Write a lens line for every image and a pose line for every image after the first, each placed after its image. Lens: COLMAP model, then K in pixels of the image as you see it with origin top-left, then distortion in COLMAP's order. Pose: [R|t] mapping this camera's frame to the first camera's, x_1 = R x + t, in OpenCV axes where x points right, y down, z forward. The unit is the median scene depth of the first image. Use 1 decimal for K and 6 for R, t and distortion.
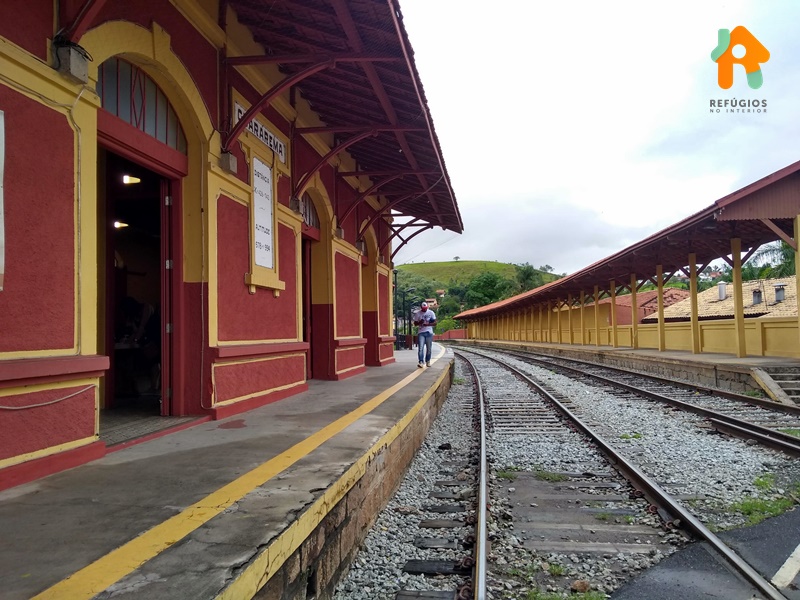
lens RADIAL K [[751.4, 0, 400.0], [0, 751.4, 300.0], [0, 0, 1]] dist [0.010260, -0.010497]
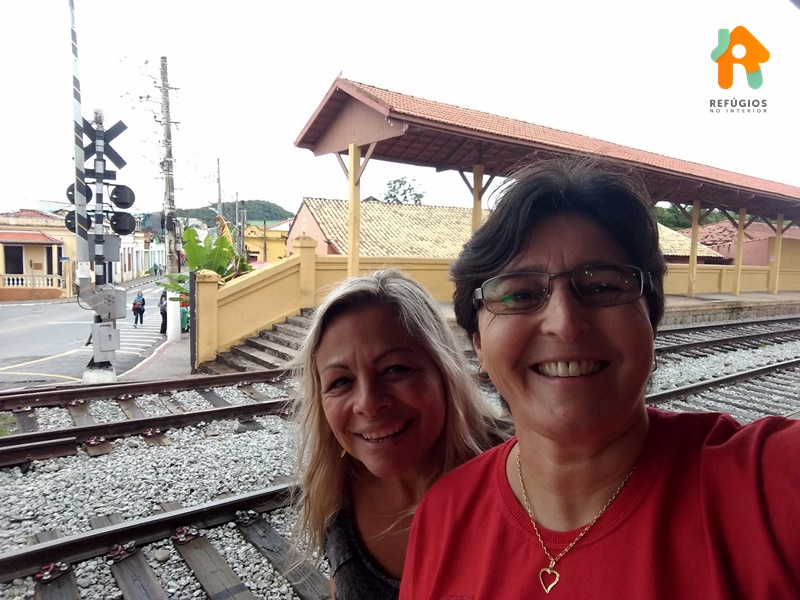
lens RADIAL K [[536.2, 0, 449.1], [0, 536.2, 300.2], [0, 0, 1]] dist [0.059360, -0.038296]
pose [[-0.652657, -0.062971, 0.755032, 0.060061], [-0.055399, 0.997839, 0.035334, 0.059894], [-0.755626, -0.018767, -0.654735, 1.443527]]
